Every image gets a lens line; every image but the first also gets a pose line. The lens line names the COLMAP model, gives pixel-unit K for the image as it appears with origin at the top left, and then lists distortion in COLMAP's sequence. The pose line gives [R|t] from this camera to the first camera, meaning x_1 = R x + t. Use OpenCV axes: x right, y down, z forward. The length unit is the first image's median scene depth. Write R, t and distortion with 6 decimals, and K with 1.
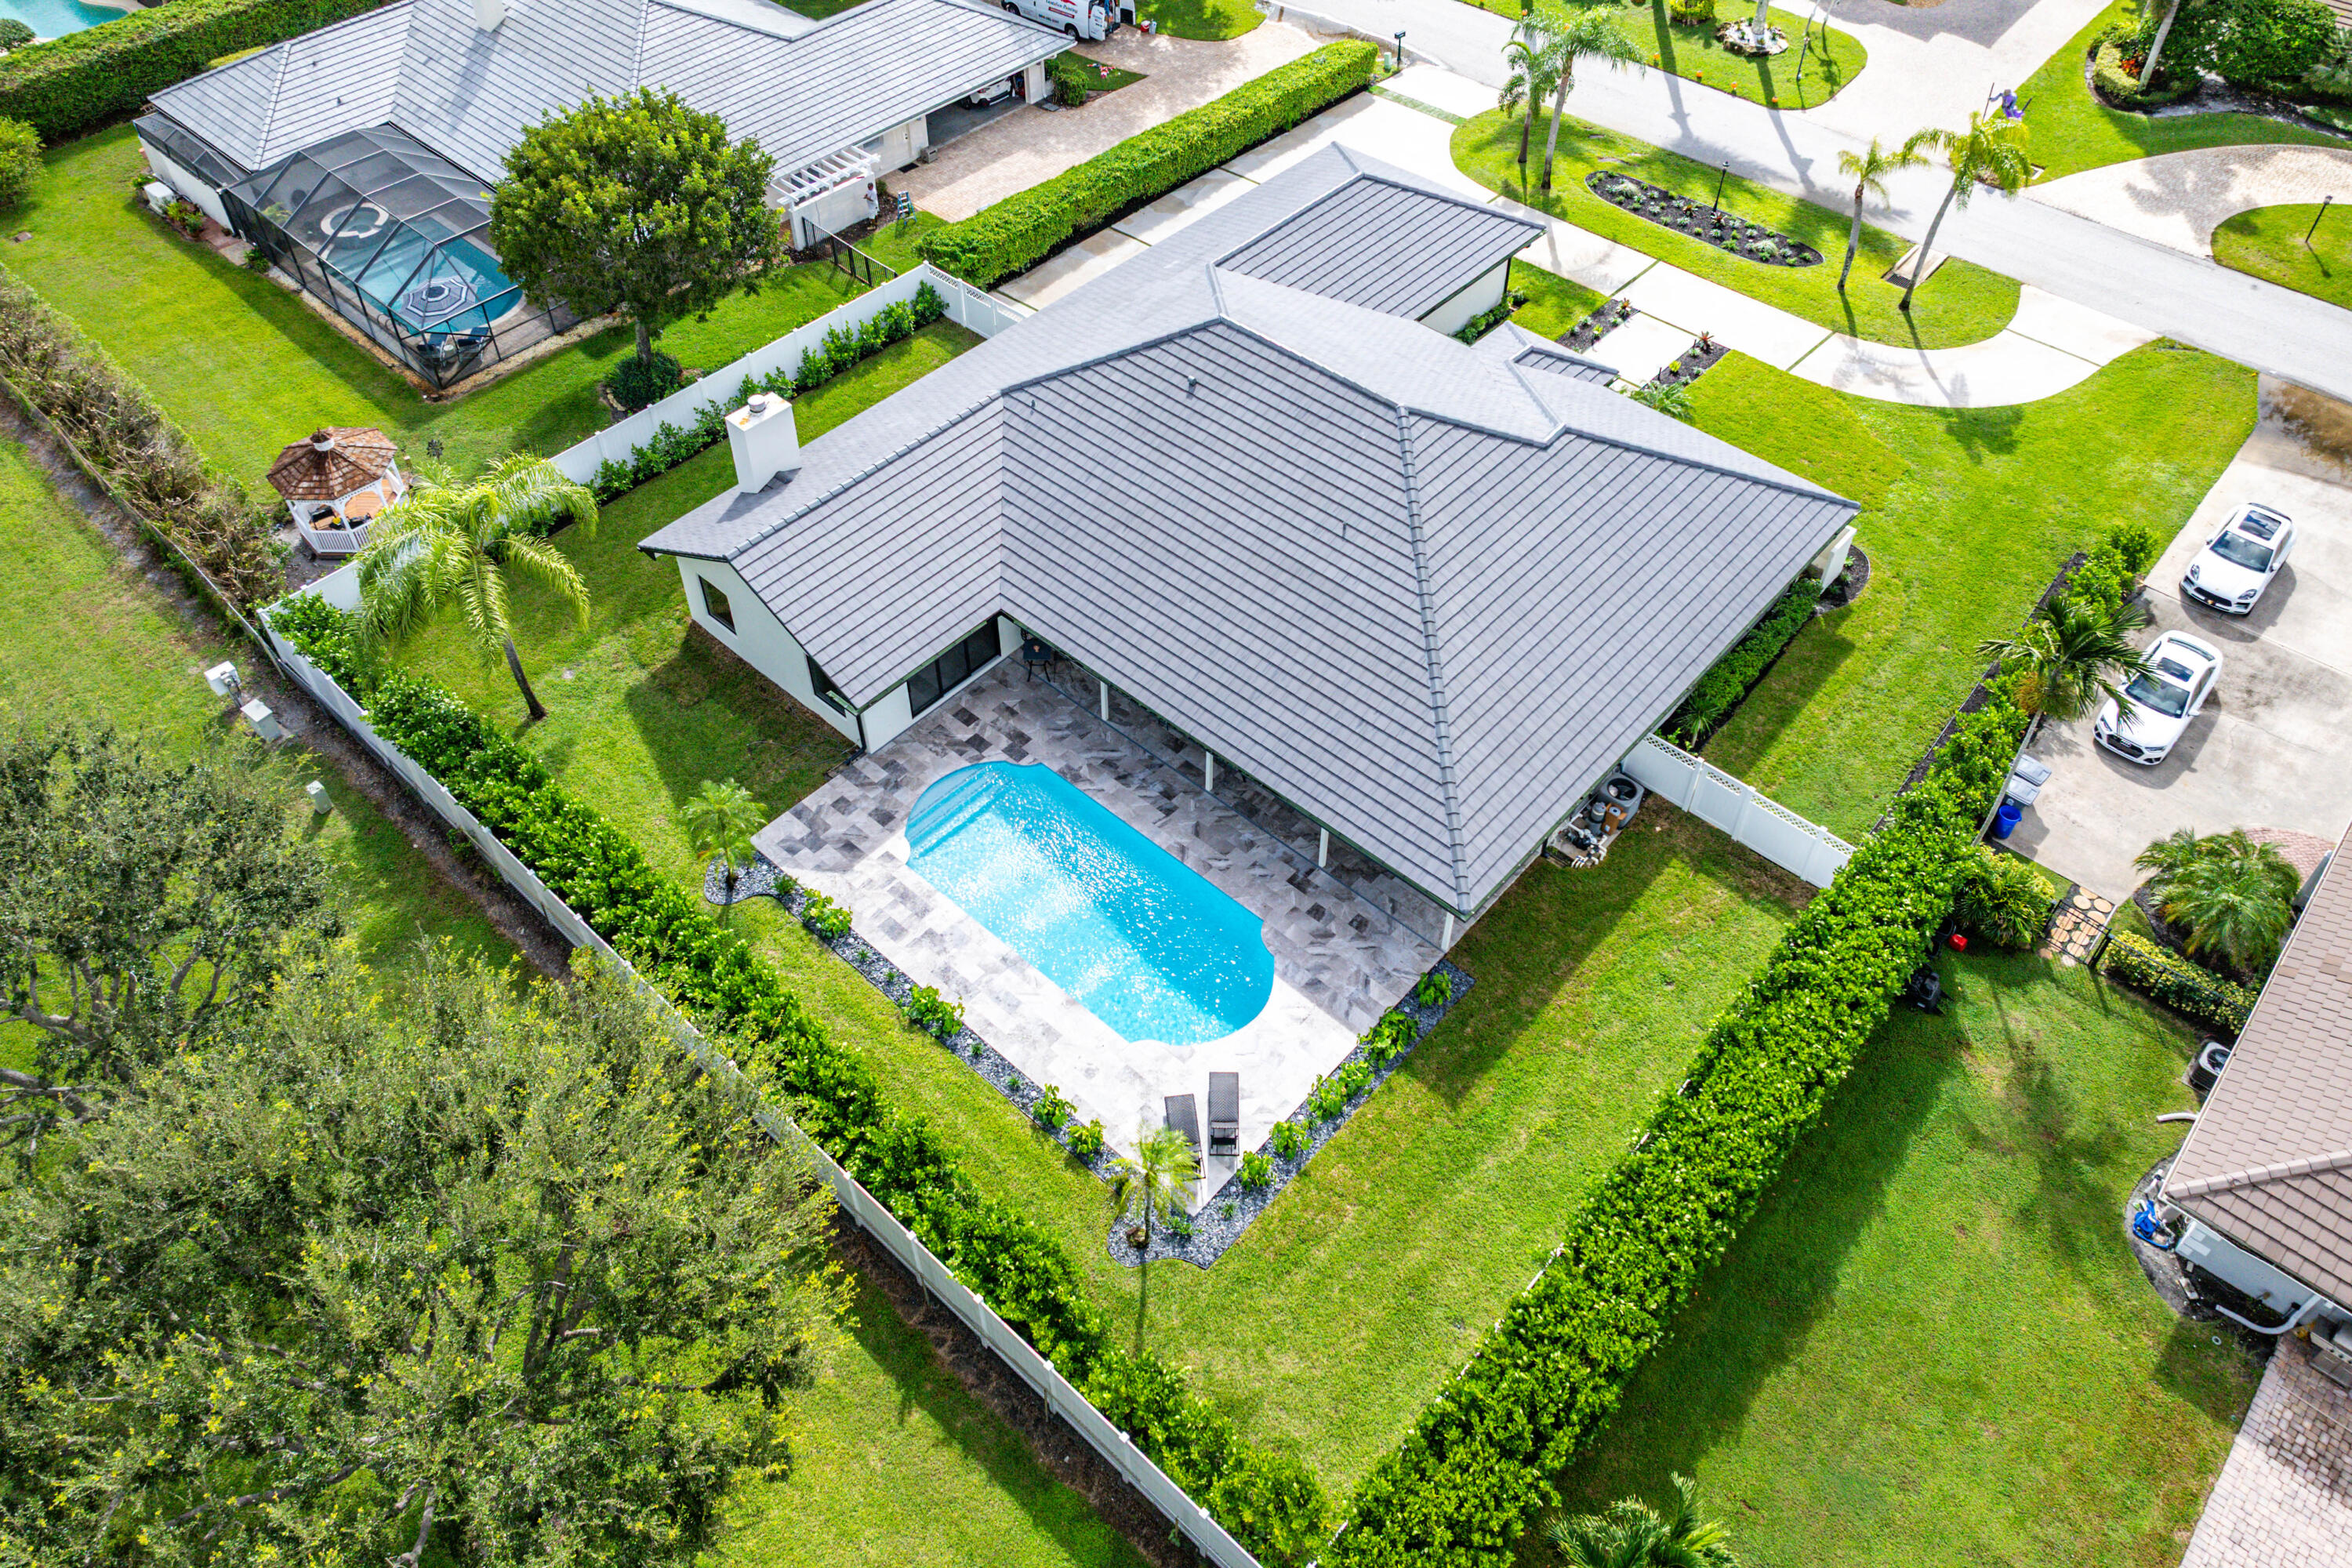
lens RADIAL K [[1680.3, 0, 1177.8], [0, 1680.3, 639.7], [0, 0, 1]] dist [-0.020886, 0.002595]
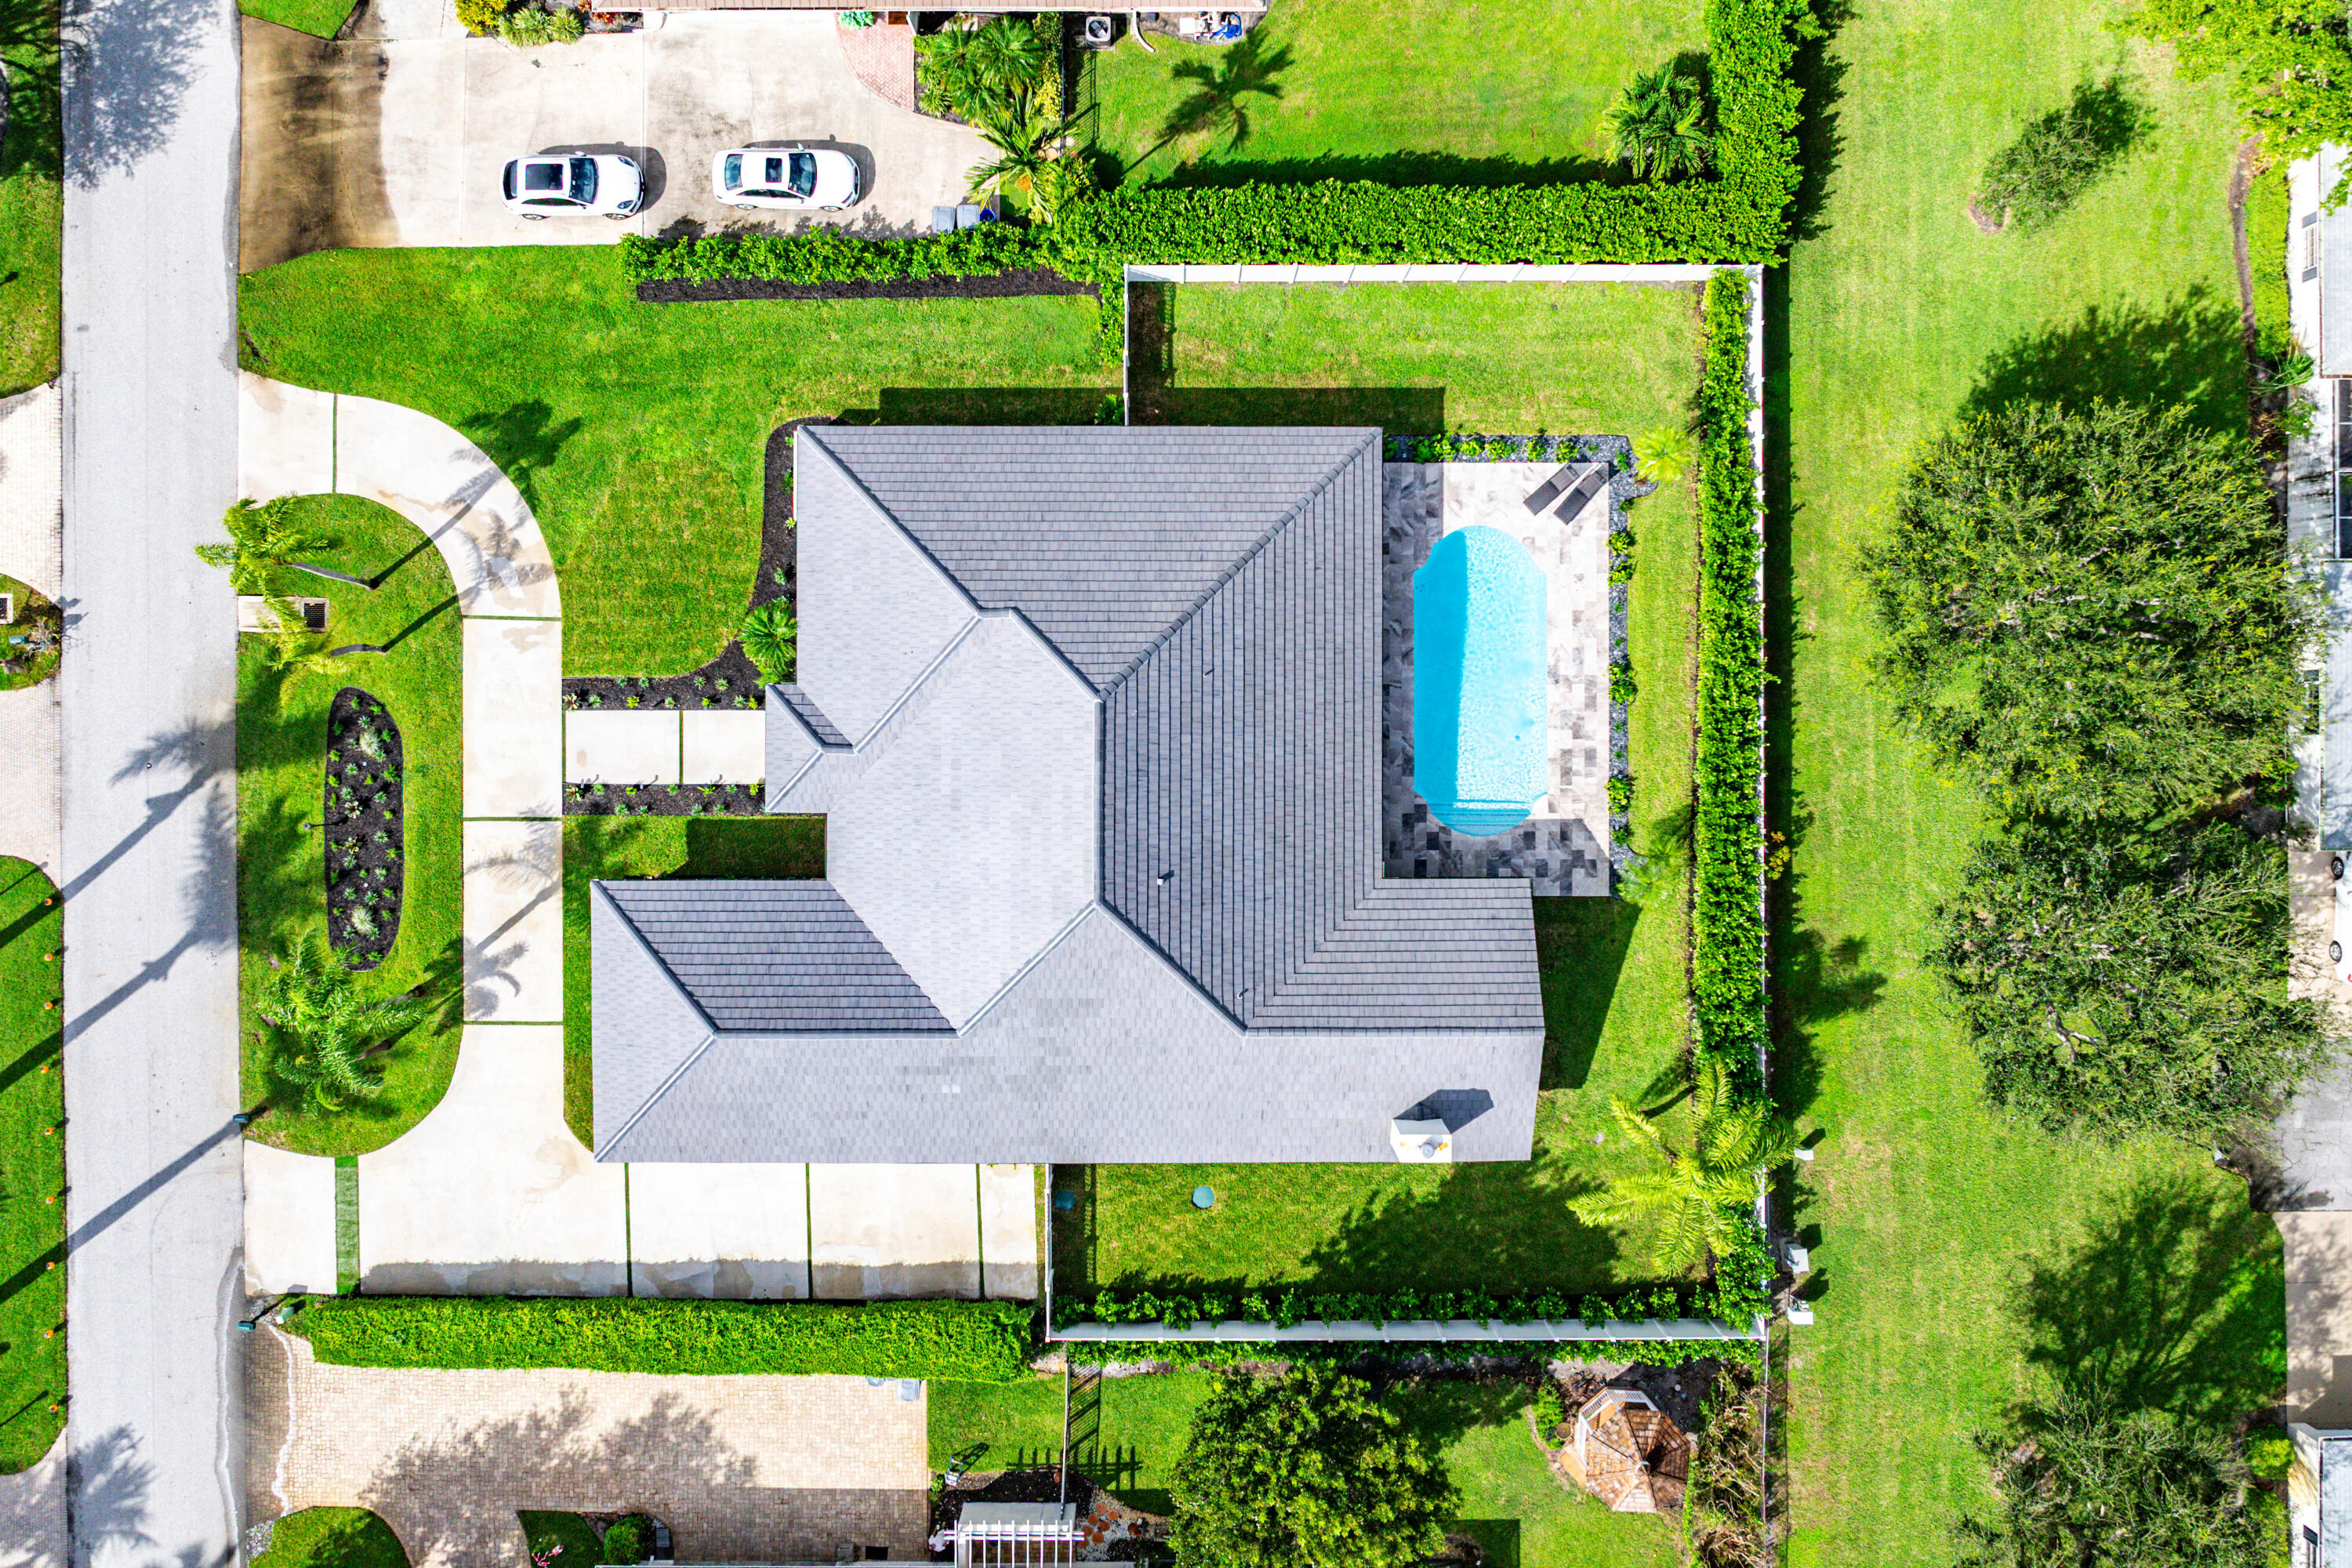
lens RADIAL K [[1653.9, 0, 1174.6], [0, 1653.9, 734.3], [0, 0, 1]] dist [-0.014761, 0.000353]
pose [[-0.670985, -0.741461, -0.003704, 0.070611], [0.514979, -0.469613, 0.717119, -0.795067], [-0.533456, 0.479269, 0.696941, 0.147447]]
